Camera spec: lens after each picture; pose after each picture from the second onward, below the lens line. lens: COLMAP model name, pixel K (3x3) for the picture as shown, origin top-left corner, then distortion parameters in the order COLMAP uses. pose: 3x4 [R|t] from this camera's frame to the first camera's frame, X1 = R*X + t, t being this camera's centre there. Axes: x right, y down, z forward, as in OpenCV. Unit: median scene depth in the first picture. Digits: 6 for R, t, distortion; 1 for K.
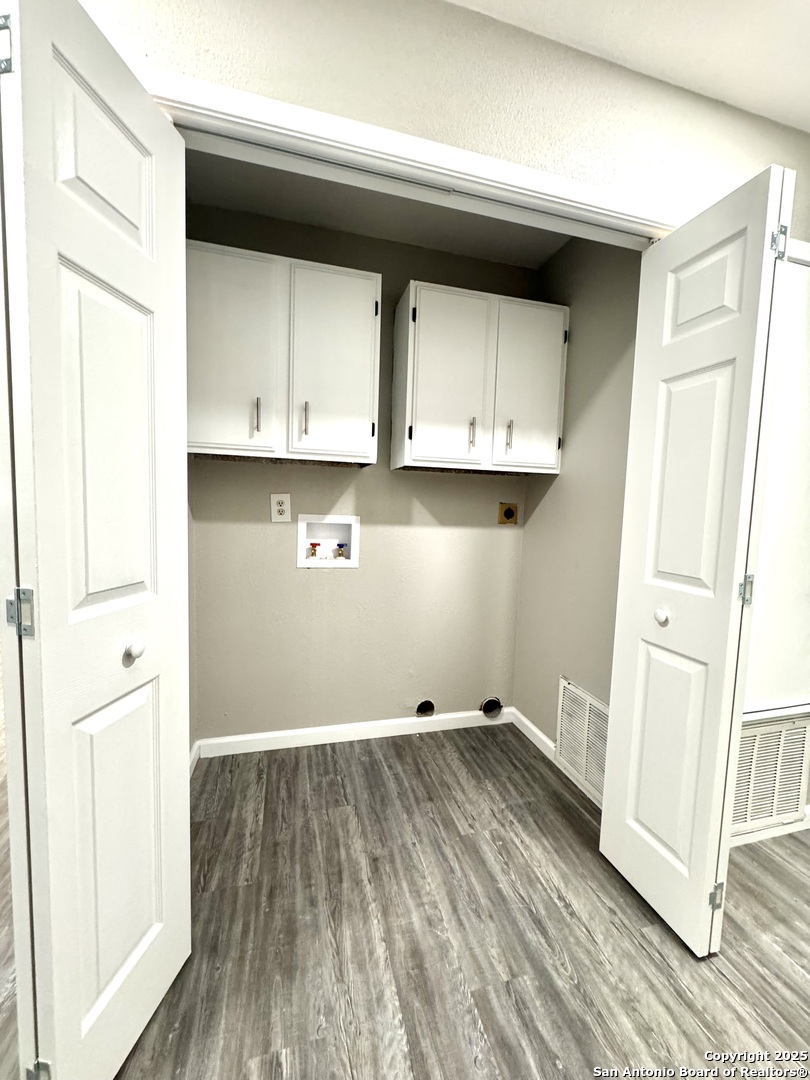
lens RADIAL K [[425.5, 0, 410.7], [0, 425.5, 536.4], [0, 0, 1]] dist [0.001993, 0.000510]
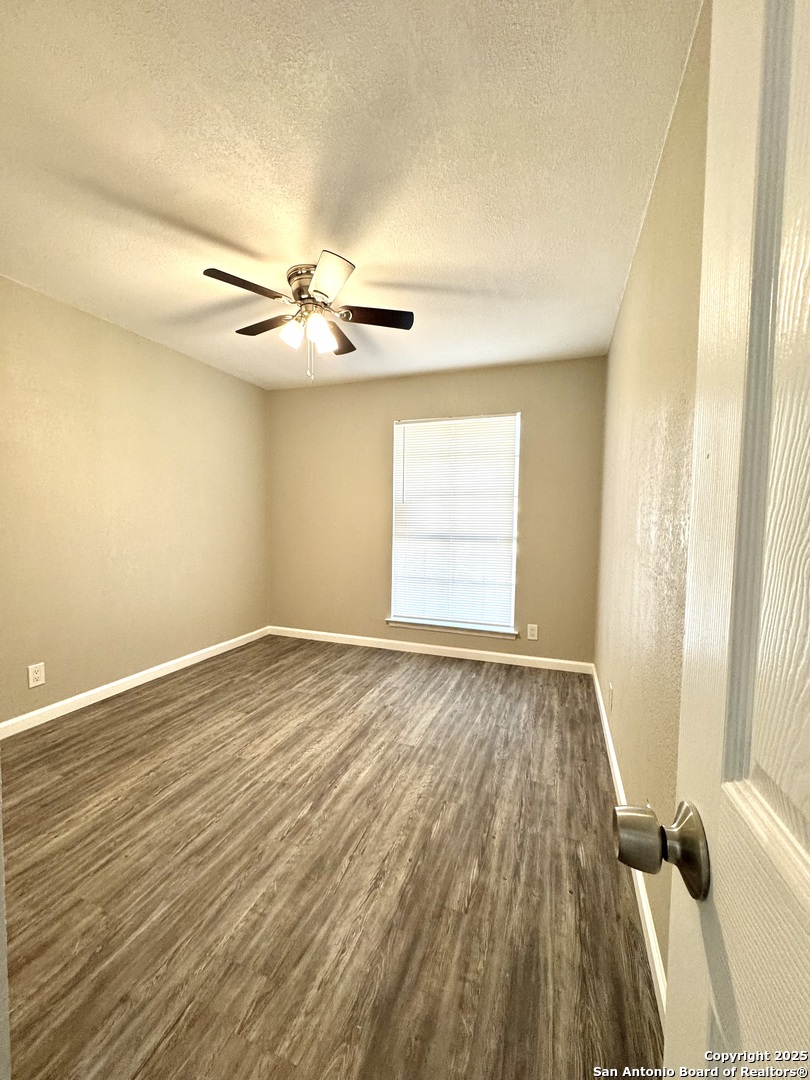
lens RADIAL K [[425.5, 0, 410.7], [0, 425.5, 536.4], [0, 0, 1]] dist [0.001993, 0.000510]
pose [[-0.815936, -0.070988, 0.573768, -0.467098], [0.001443, 0.992180, 0.124807, -0.175381], [-0.578141, 0.102663, -0.809453, 1.863258]]
